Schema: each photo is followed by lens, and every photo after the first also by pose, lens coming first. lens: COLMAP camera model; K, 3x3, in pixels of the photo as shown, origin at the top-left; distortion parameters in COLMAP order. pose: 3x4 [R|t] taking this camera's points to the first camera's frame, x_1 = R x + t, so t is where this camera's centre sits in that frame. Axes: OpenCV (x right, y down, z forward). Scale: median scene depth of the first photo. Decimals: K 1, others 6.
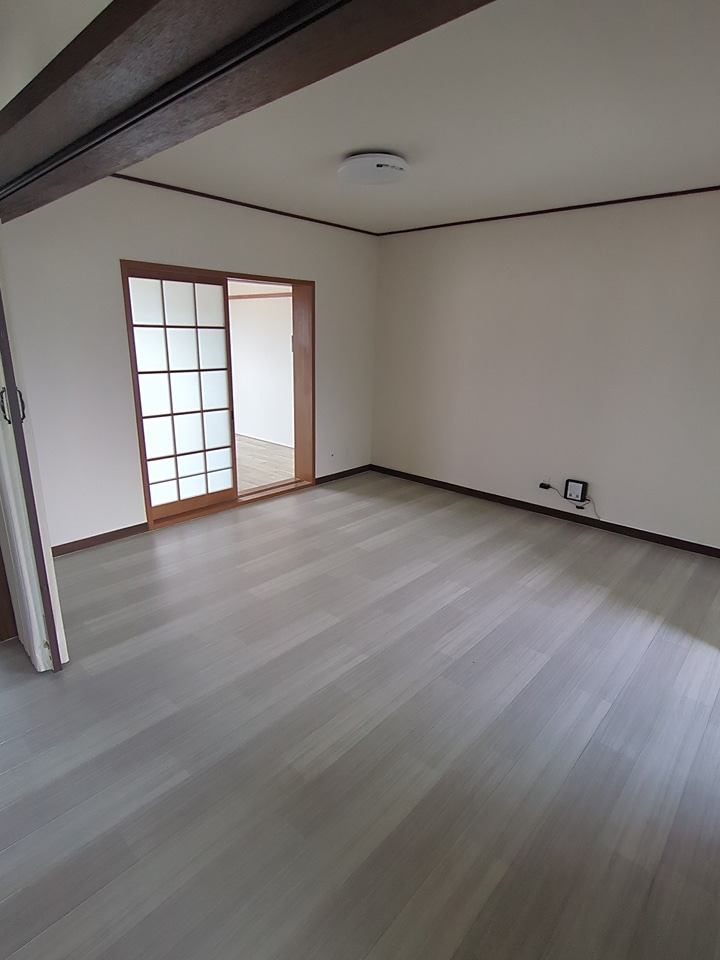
lens RADIAL K [[503.1, 0, 356.1], [0, 503.1, 479.0], [0, 0, 1]] dist [-0.003038, -0.000672]
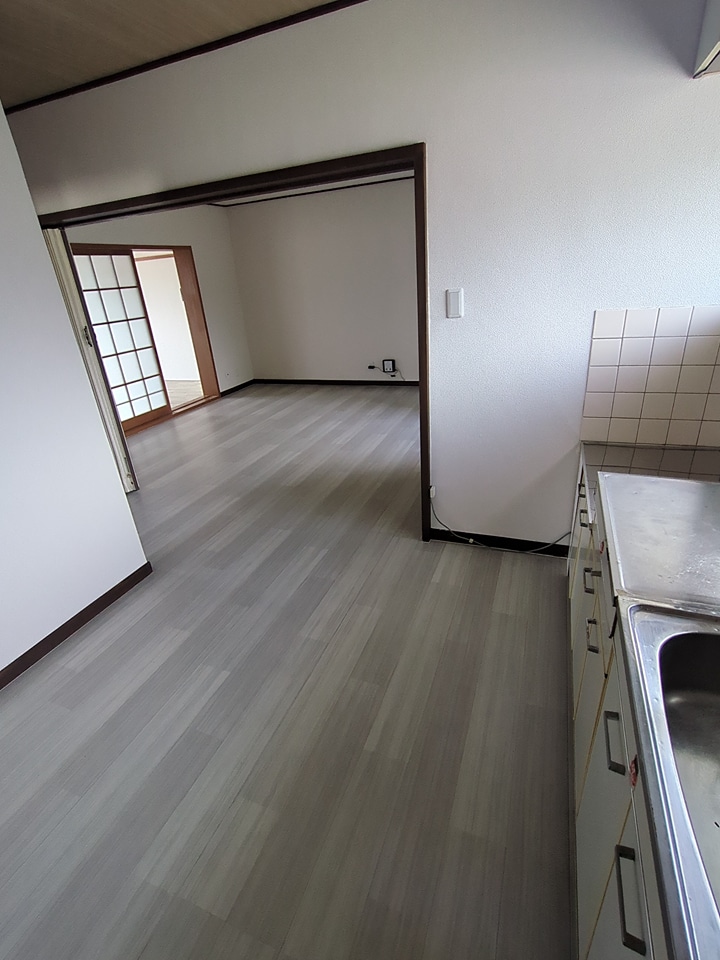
lens RADIAL K [[459.1, 0, 358.2], [0, 459.1, 479.7], [0, 0, 1]] dist [-0.000467, -0.000074]
pose [[0.931267, -0.226017, 0.285759, -0.178999], [0.187081, 0.969674, 0.157266, 0.131582], [-0.312638, -0.092996, 0.945309, -0.443228]]
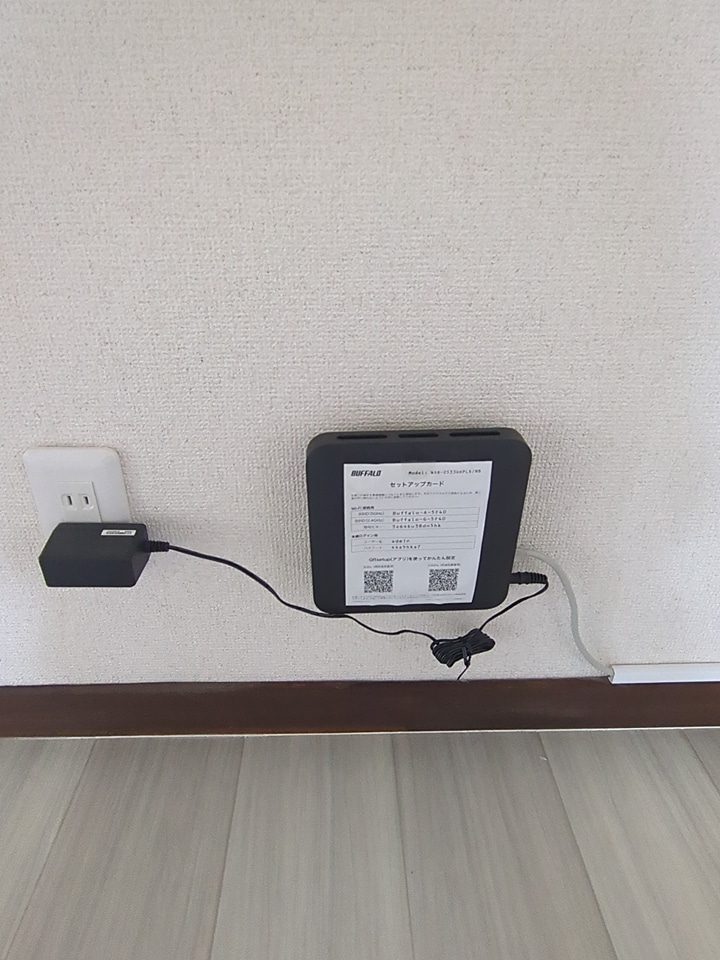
lens RADIAL K [[503.1, 0, 356.1], [0, 503.1, 479.0], [0, 0, 1]] dist [-0.003038, -0.000672]
pose [[0.720244, -0.365871, 0.589396, 0.379609], [0.207061, 0.924266, 0.320714, -0.019867], [-0.662099, -0.108951, 0.741454, 0.949858]]
